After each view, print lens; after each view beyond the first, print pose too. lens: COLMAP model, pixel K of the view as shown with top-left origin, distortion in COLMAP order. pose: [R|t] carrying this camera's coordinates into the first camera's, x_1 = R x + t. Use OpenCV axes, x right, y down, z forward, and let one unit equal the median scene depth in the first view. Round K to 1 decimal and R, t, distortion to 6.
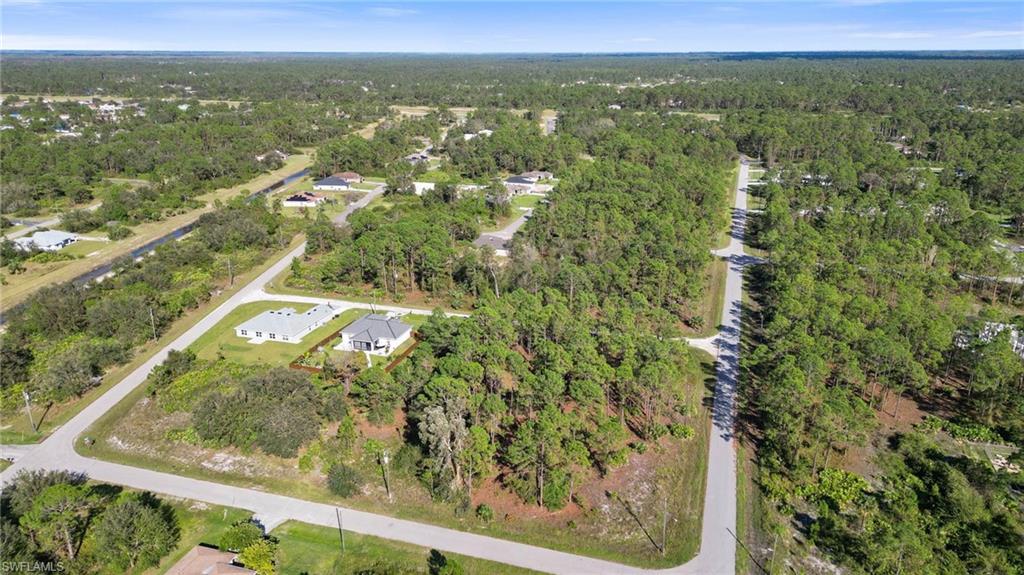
lens RADIAL K [[718.5, 0, 512.0], [0, 718.5, 287.5], [0, 0, 1]] dist [0.087960, -0.093632]
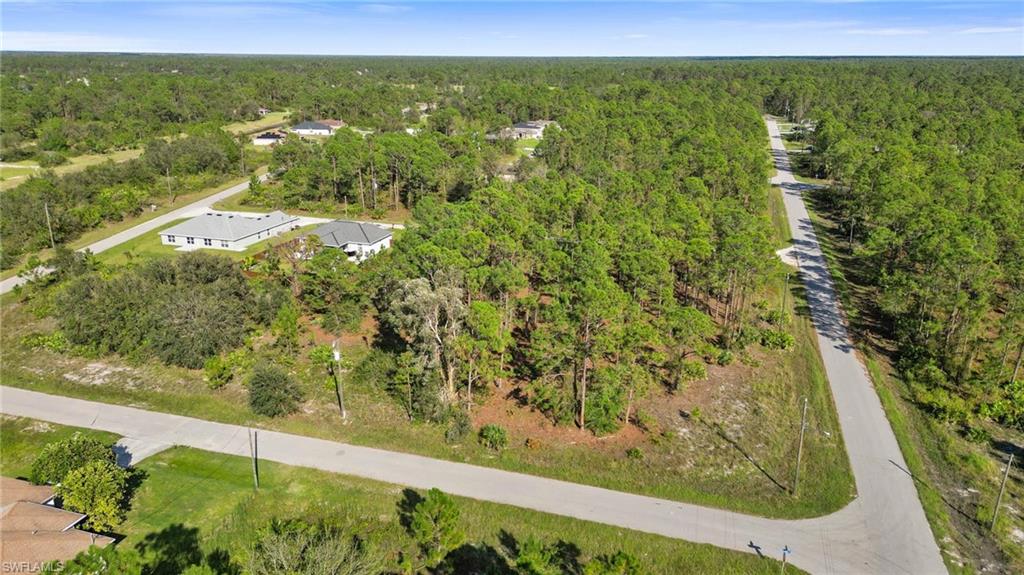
lens RADIAL K [[718.5, 0, 512.0], [0, 718.5, 287.5], [0, 0, 1]] dist [0.087960, -0.093632]
pose [[0.999977, 0.004975, 0.004517, -0.019877], [-0.004945, 0.999966, -0.006643, 0.151343], [-0.004550, 0.006620, 0.999968, 0.305929]]
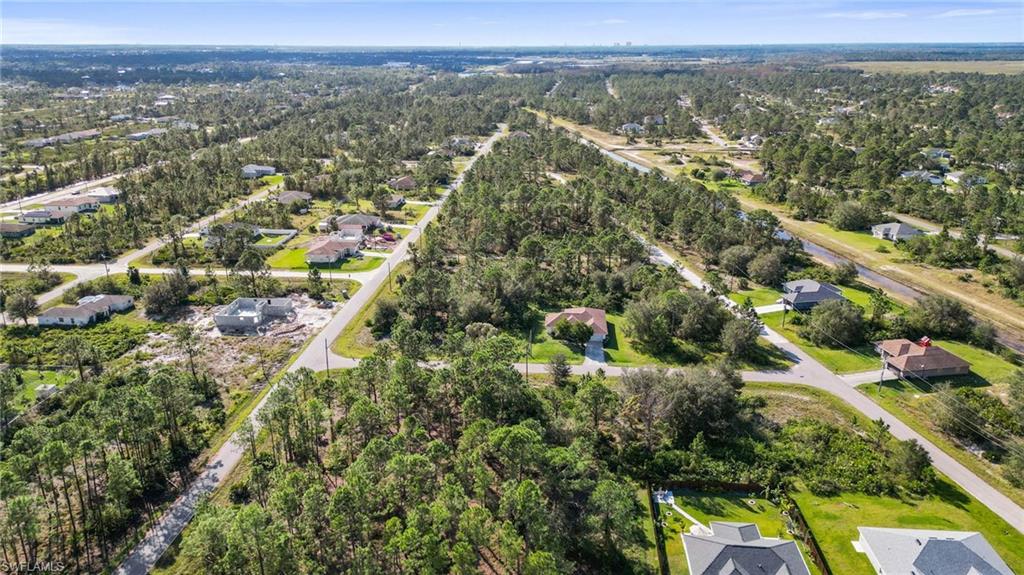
lens RADIAL K [[721.8, 0, 512.0], [0, 721.8, 287.5], [0, 0, 1]] dist [0.087632, -0.101125]
pose [[-0.973720, 0.076231, -0.214613, 0.109235], [-0.067272, 0.804004, 0.590807, -0.539379], [0.217588, 0.589718, -0.777746, 1.632960]]
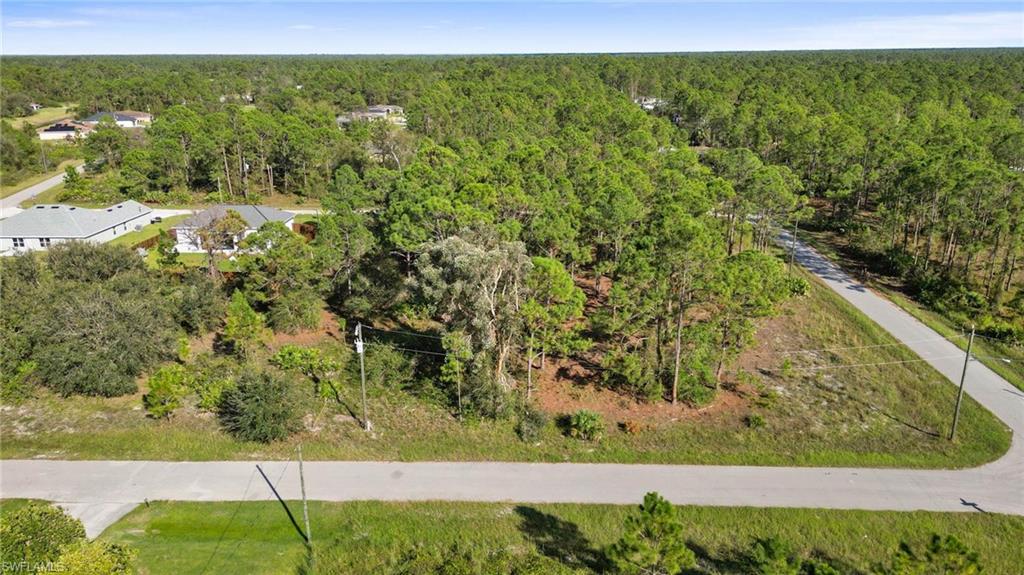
lens RADIAL K [[729.7, 0, 512.0], [0, 729.7, 287.5], [0, 0, 1]] dist [0.080119, -0.079710]
pose [[0.963086, -0.086280, 0.254992, -0.162948], [0.088847, 0.996044, 0.001455, 0.172930], [-0.254109, 0.021254, 0.966942, 0.429597]]
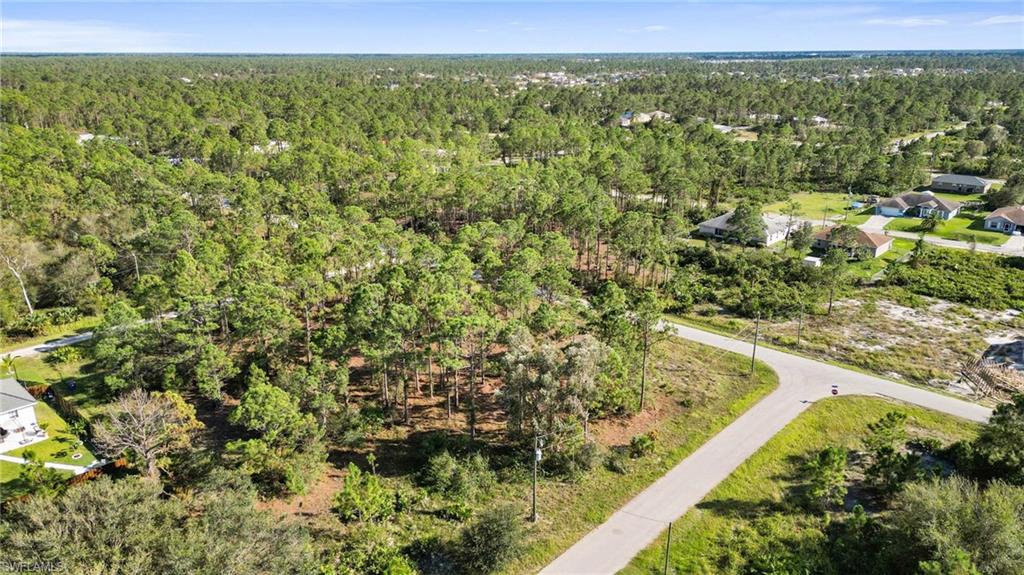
lens RADIAL K [[718.5, 0, 512.0], [0, 718.5, 287.5], [0, 0, 1]] dist [0.087960, -0.093632]
pose [[0.424960, -0.280453, 0.860671, -0.526296], [0.284962, 0.943901, 0.166873, 0.010890], [-0.859189, 0.174344, 0.481039, 0.600523]]
